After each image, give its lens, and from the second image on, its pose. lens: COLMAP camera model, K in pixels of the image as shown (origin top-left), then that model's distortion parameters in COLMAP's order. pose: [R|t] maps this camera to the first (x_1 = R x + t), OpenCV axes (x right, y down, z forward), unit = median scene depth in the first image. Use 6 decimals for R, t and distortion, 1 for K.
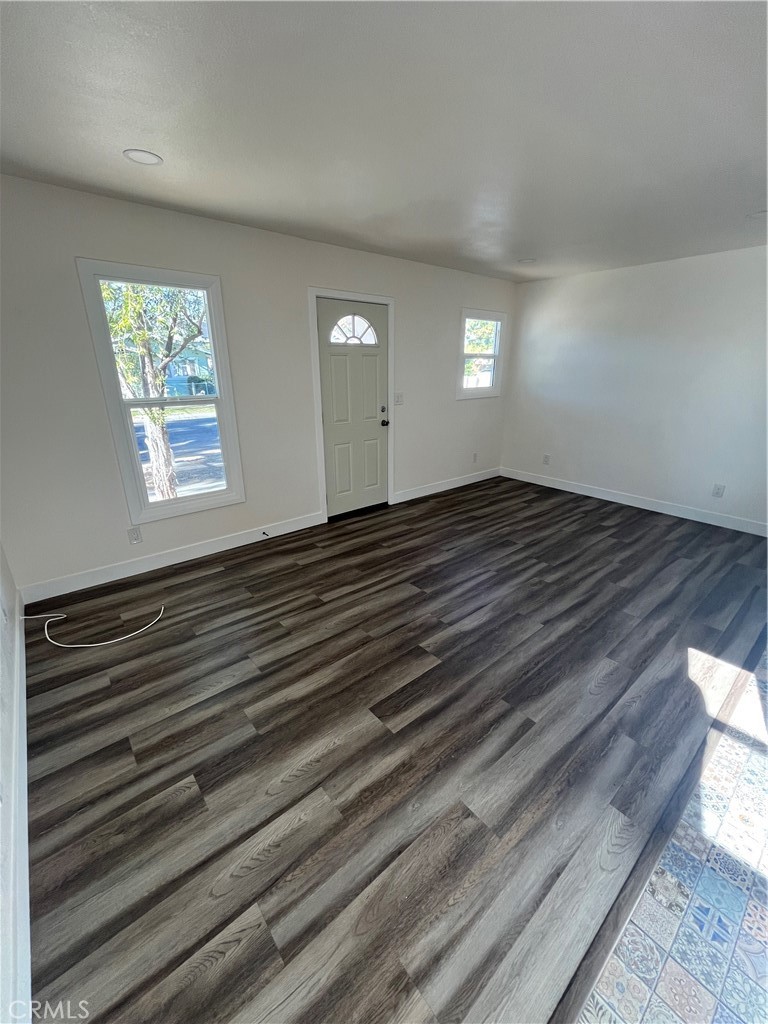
lens RADIAL K [[412.4, 0, 384.0], [0, 412.4, 512.0], [0, 0, 1]] dist [-0.001401, 0.000237]
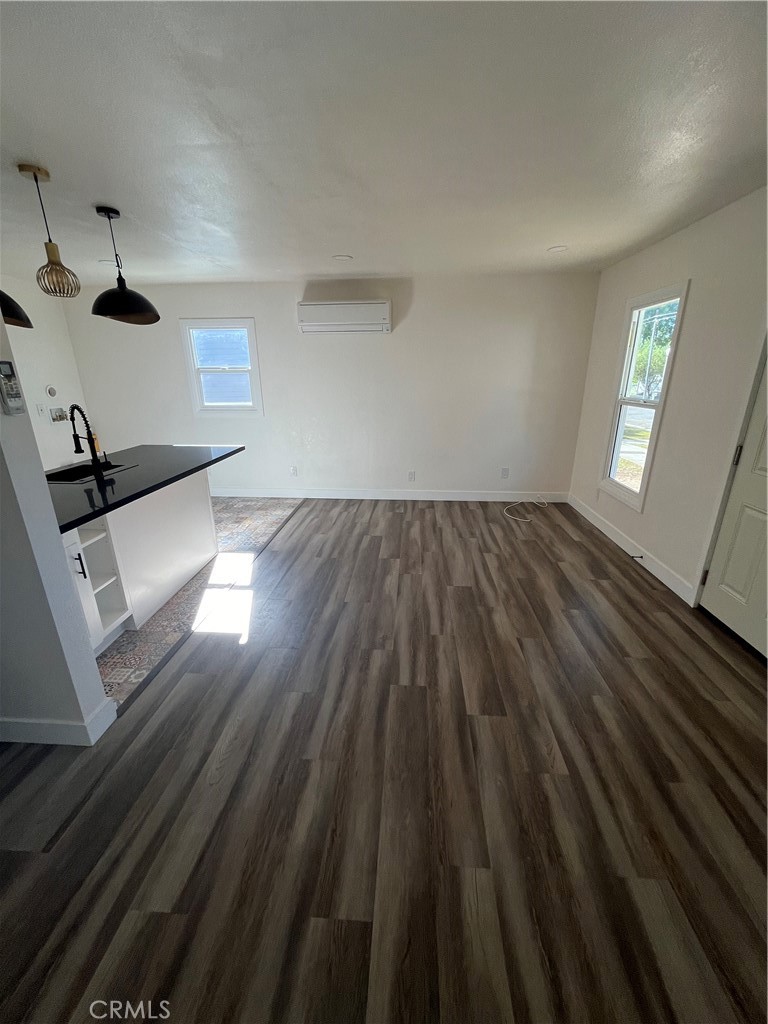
lens RADIAL K [[410.5, 0, 383.3], [0, 410.5, 511.8], [0, 0, 1]] dist [-0.001745, 0.000008]
pose [[-0.696800, 0.233939, -0.678043, 0.820326], [-0.233919, 0.819516, 0.523140, -0.437539], [0.678050, 0.523131, -0.516316, 1.224871]]
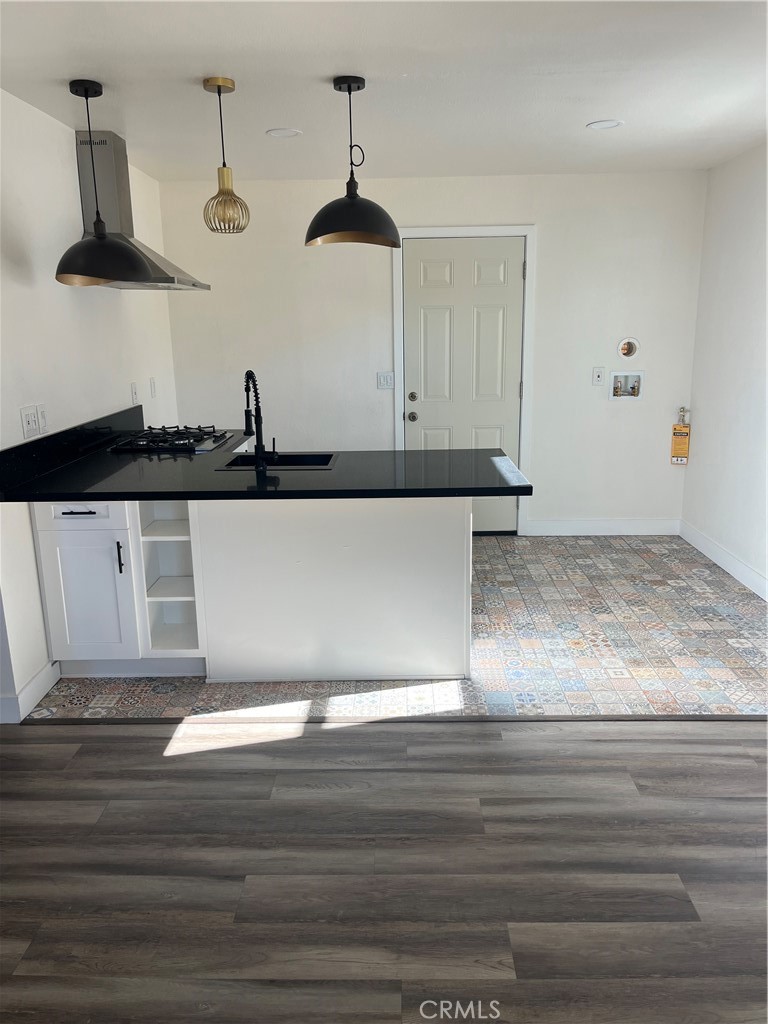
lens RADIAL K [[777.5, 0, 384.0], [0, 777.5, 512.0], [0, 0, 1]] dist [0.060533, -0.083974]
pose [[-0.750498, -0.141548, 0.645536, -0.198048], [0.238387, 0.853049, 0.464198, -0.363979], [-0.616380, 0.502267, -0.606468, 0.991643]]
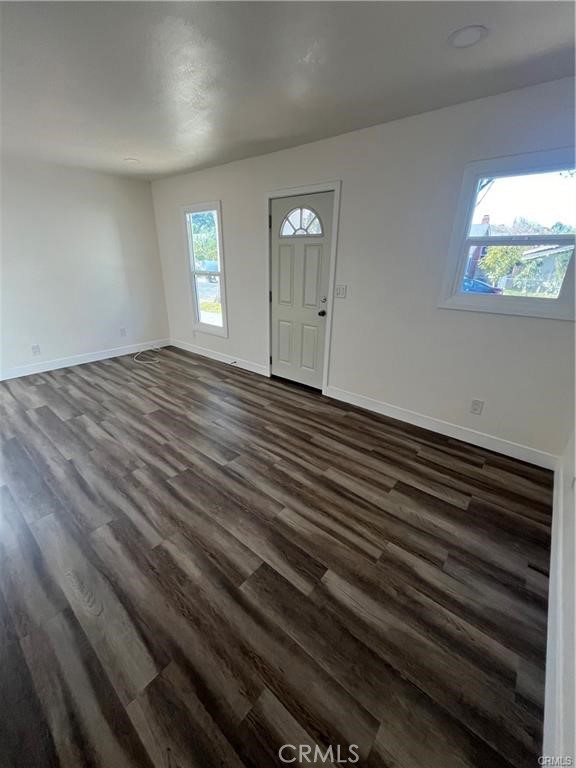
lens RADIAL K [[307.9, 0, 287.4], [0, 307.9, 383.9], [0, 0, 1]] dist [-0.001745, 0.000008]
pose [[0.177382, 0.375191, -0.909817, 1.020831], [-0.345530, 0.889367, 0.299392, -0.356418], [0.921491, 0.261262, 0.287398, 1.032006]]
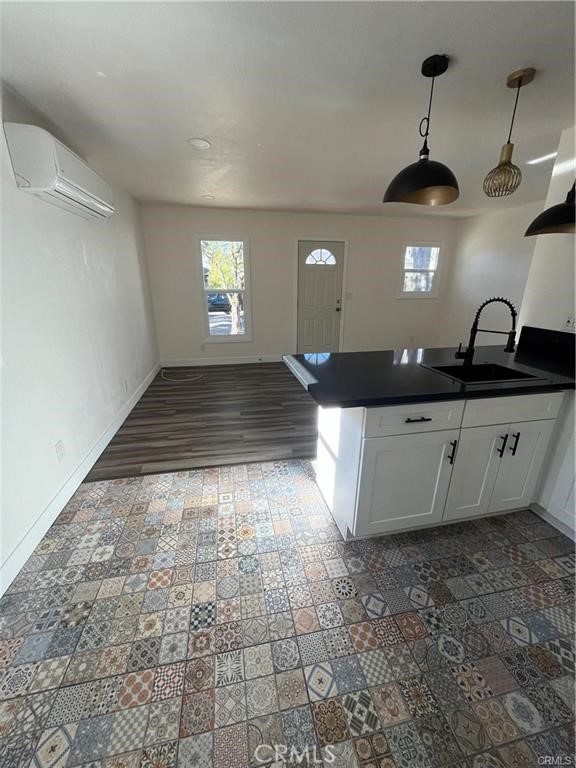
lens RADIAL K [[309.1, 0, 288.1], [0, 309.1, 380.7], [0, 0, 1]] dist [0.027006, 0.000403]
pose [[0.879988, 0.152446, -0.449869, 0.617916], [-0.165136, 0.986208, 0.011173, 0.136656], [0.445367, 0.064458, 0.893025, -0.327459]]
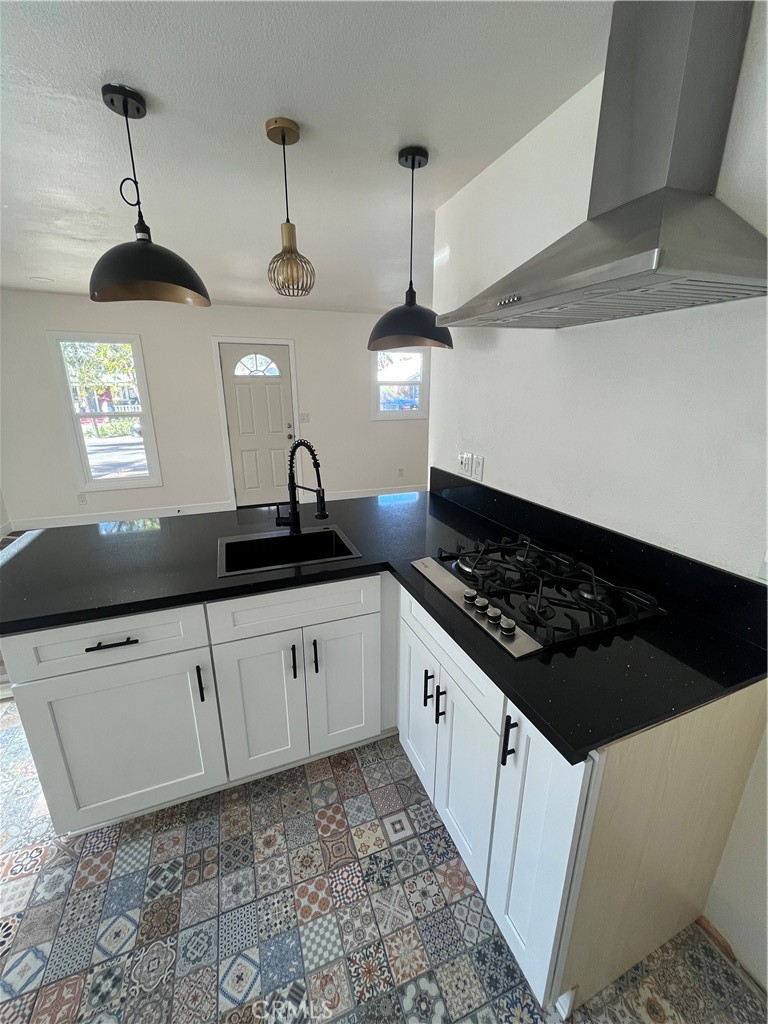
lens RADIAL K [[410.5, 0, 383.3], [0, 410.5, 511.8], [0, 0, 1]] dist [-0.001745, 0.000008]
pose [[0.943064, 0.096668, -0.318254, 0.945074], [-0.112483, 0.993149, -0.031651, 0.024449], [0.313014, 0.065647, 0.947477, -0.105423]]
